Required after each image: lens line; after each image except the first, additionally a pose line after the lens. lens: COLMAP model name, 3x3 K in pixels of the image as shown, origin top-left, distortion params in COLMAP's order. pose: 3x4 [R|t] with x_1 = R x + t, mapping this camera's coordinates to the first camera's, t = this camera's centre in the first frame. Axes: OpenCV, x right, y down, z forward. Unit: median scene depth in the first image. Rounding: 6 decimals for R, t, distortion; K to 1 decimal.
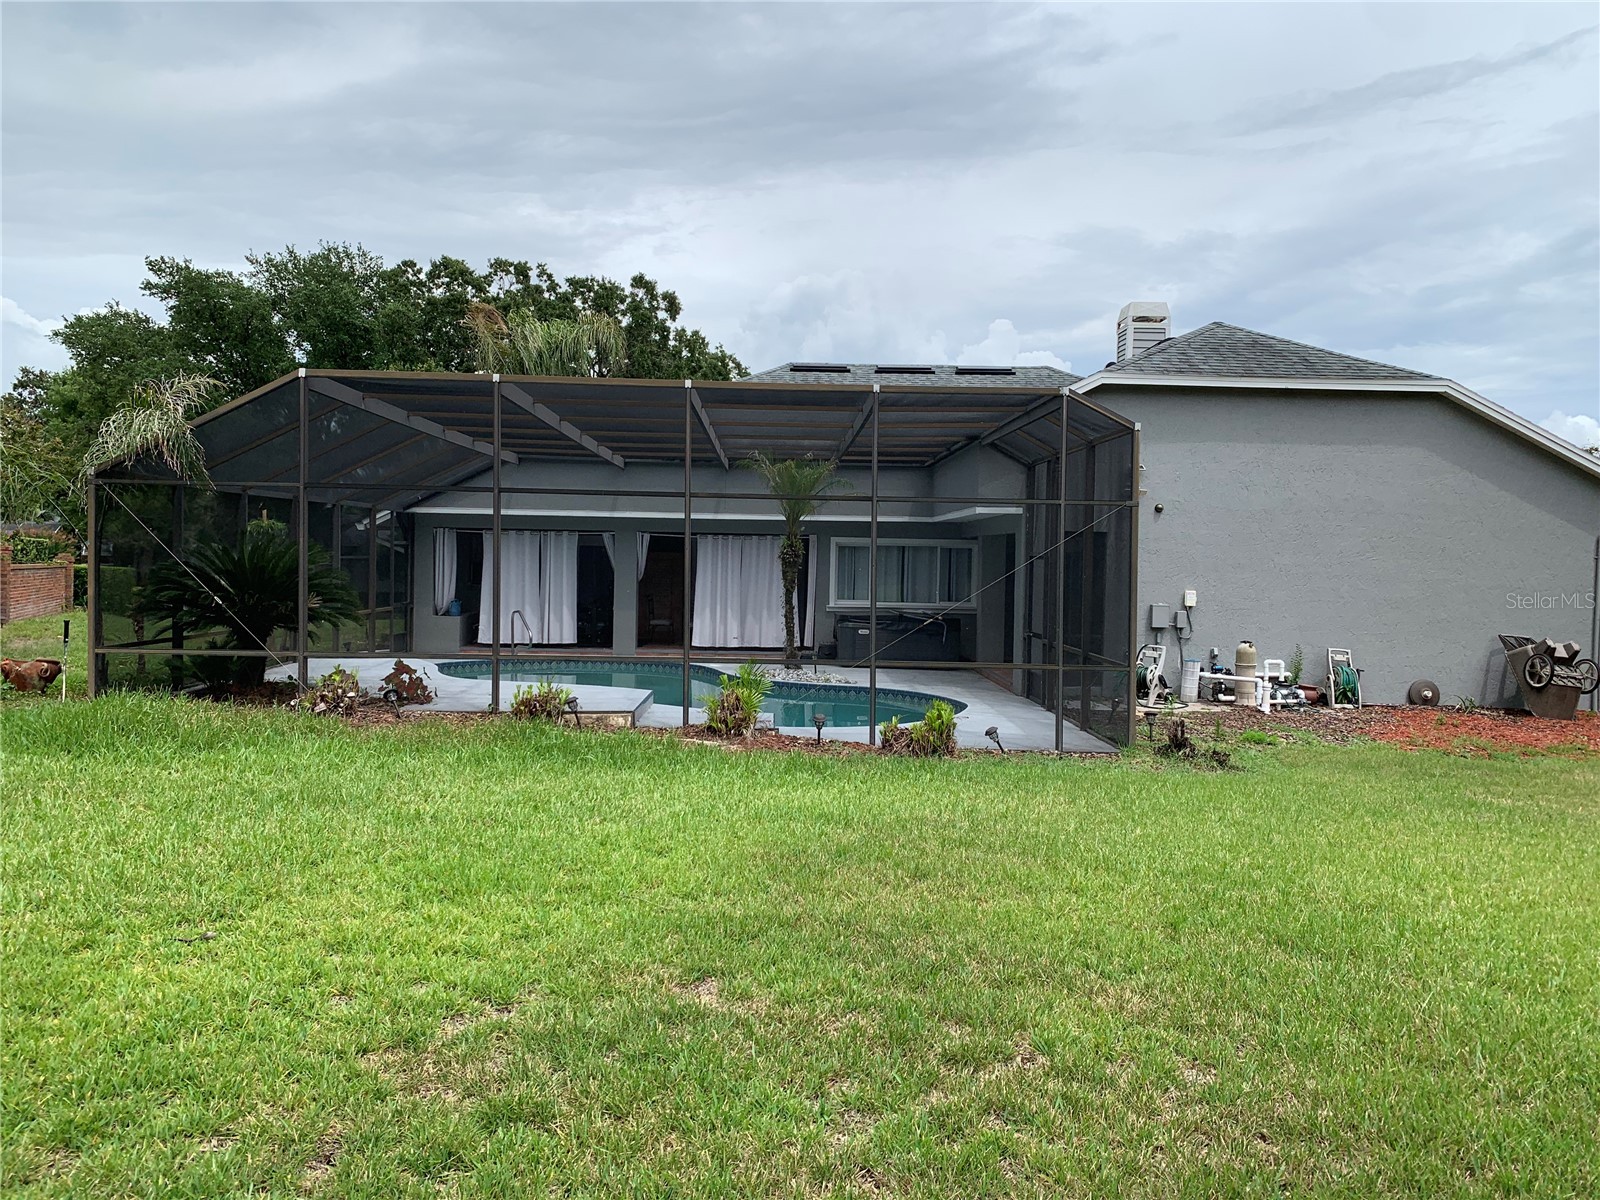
lens RADIAL K [[1214.0, 0, 795.8], [0, 1214.0, 600.1], [0, 0, 1]] dist [0.028261, -0.010162]
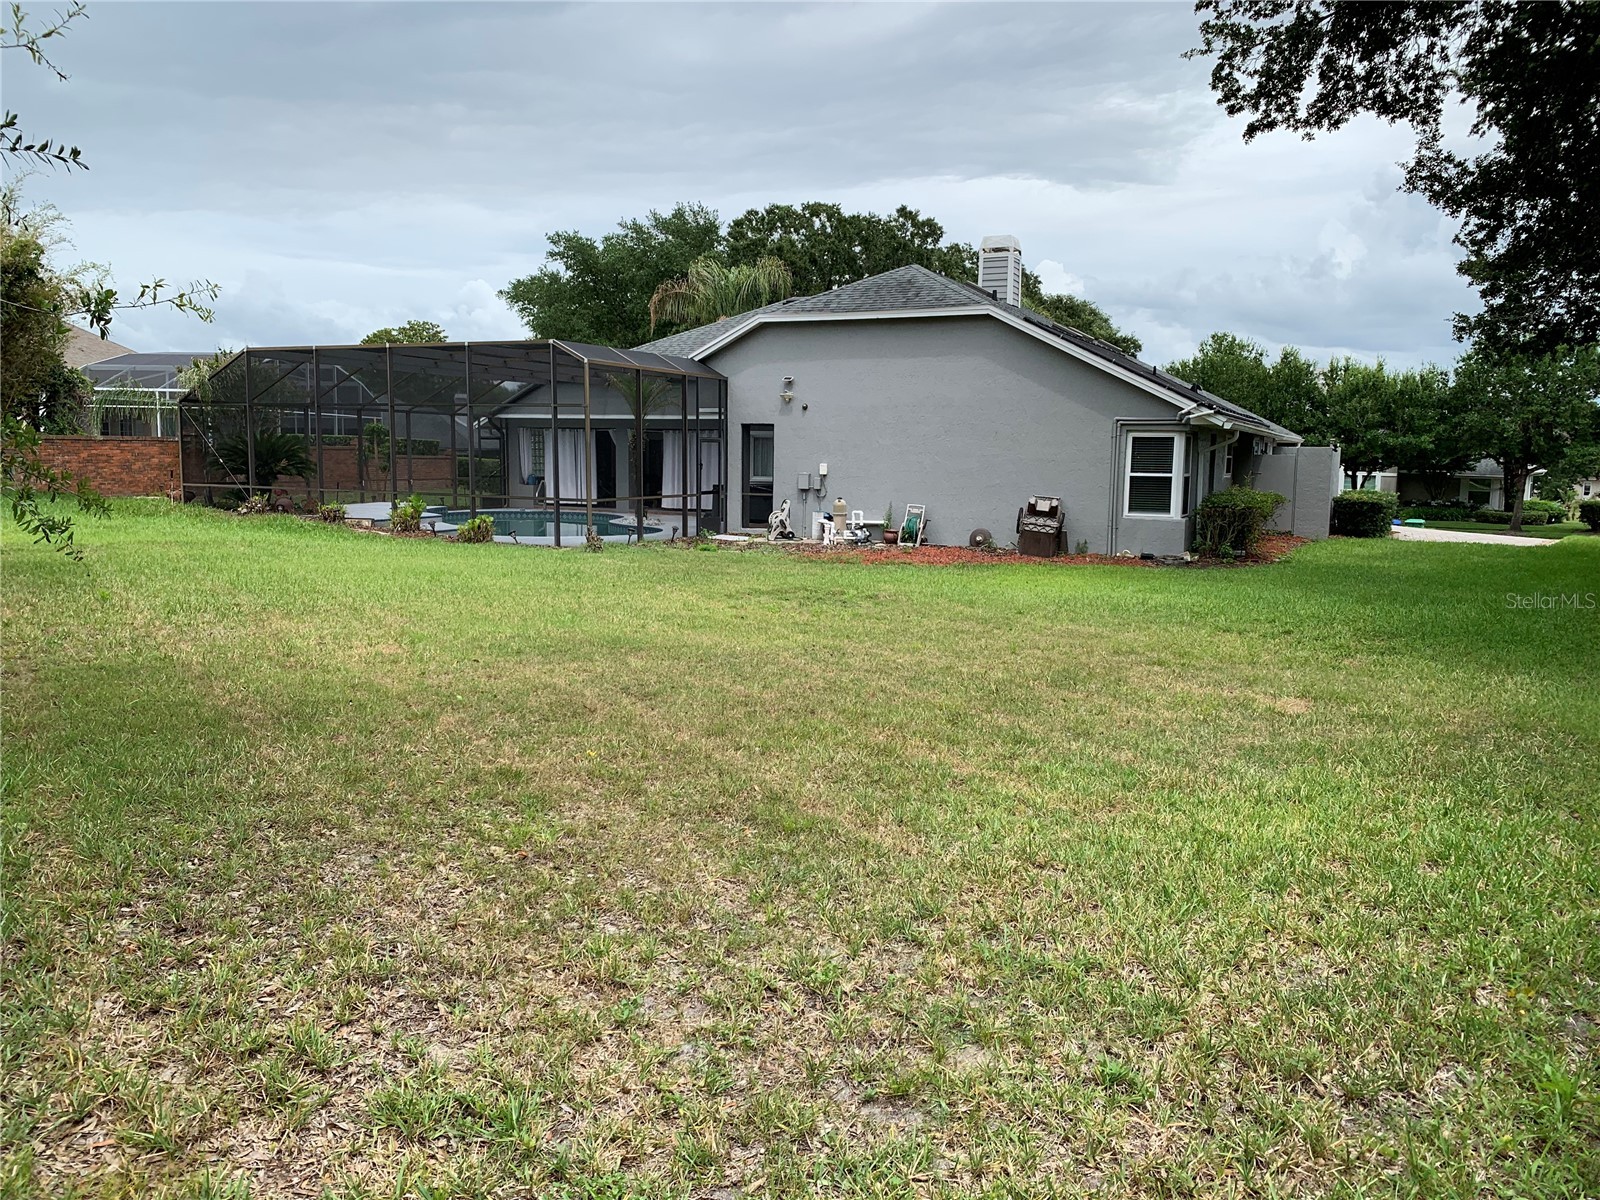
lens RADIAL K [[1194.8, 0, 802.6], [0, 1194.8, 595.4], [0, 0, 1]] dist [0.002577, -0.003689]
pose [[0.897603, 0.045493, -0.438450, 0.326761], [-0.010090, 0.996520, 0.082741, 0.011008], [0.440689, -0.069845, 0.894939, -0.101065]]
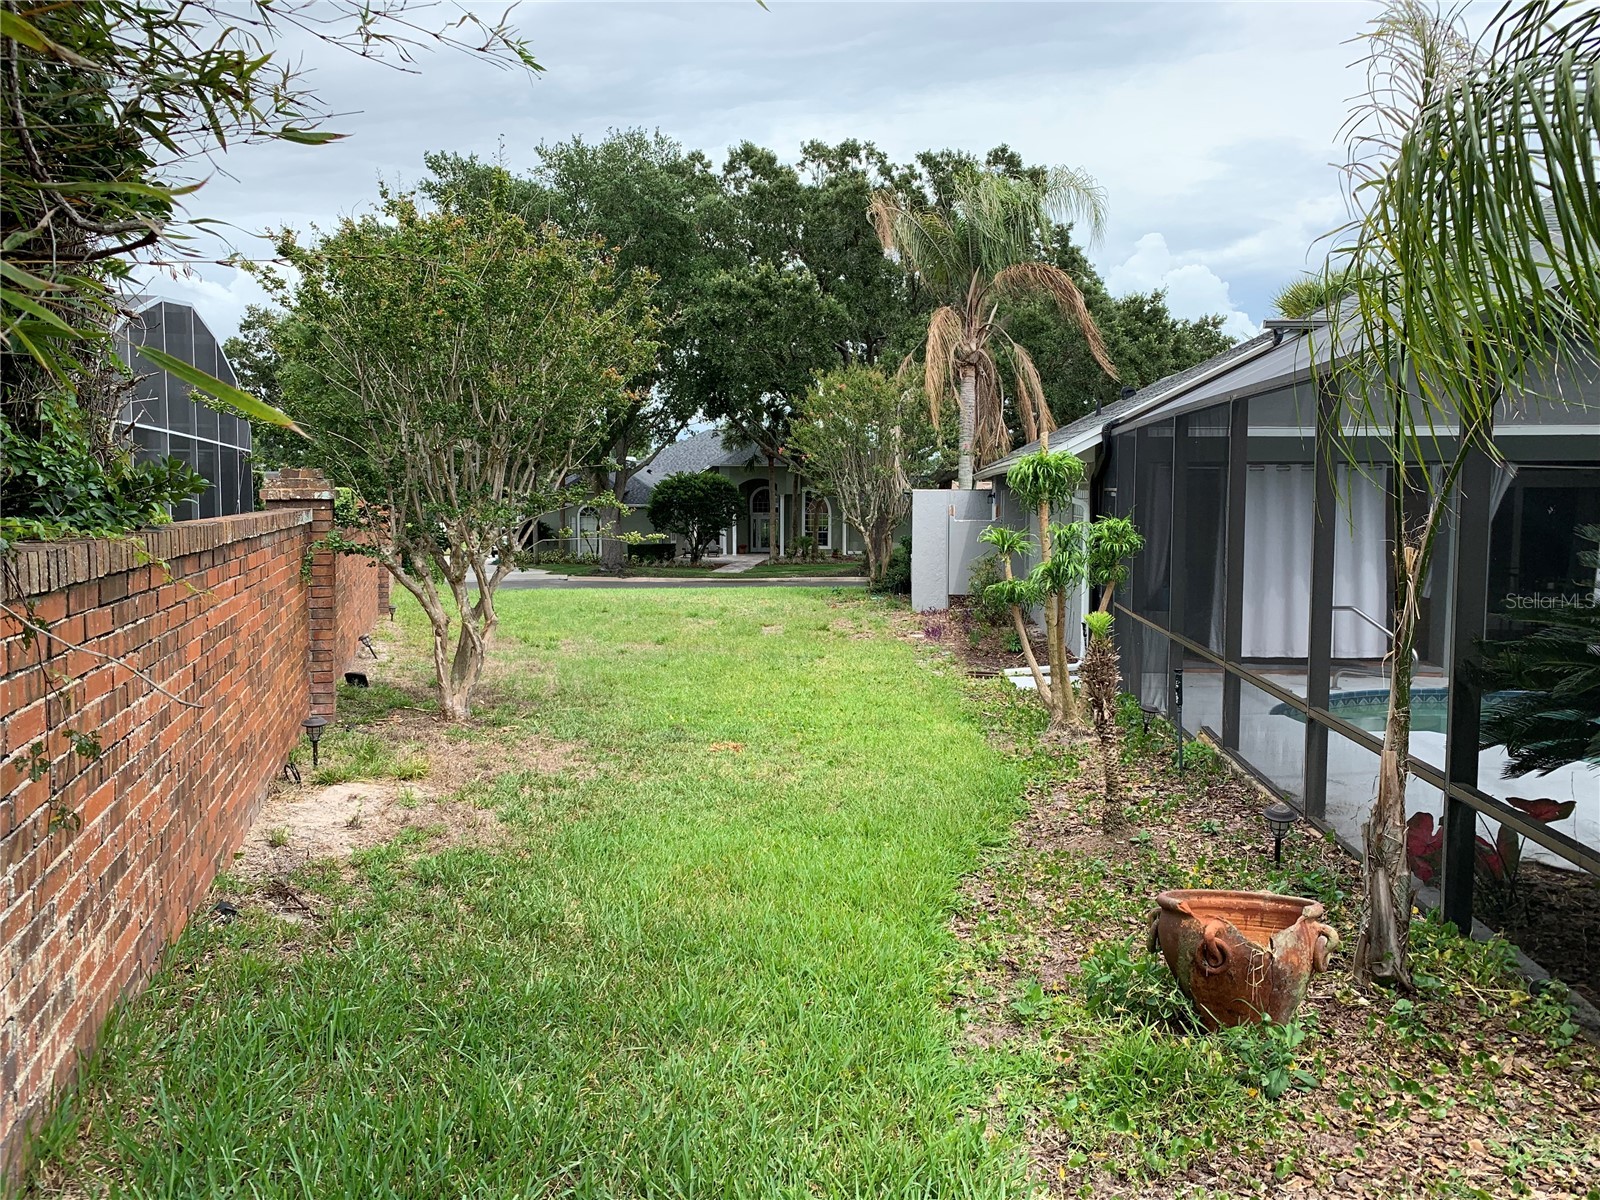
lens RADIAL K [[1230.7, 0, 801.3], [0, 1230.7, 588.9], [0, 0, 1]] dist [0.031680, -0.027951]
pose [[0.993433, -0.009846, -0.113988, -0.182031], [0.014427, 0.999118, 0.039430, -0.012290], [0.113499, -0.040816, 0.992699, 0.179938]]
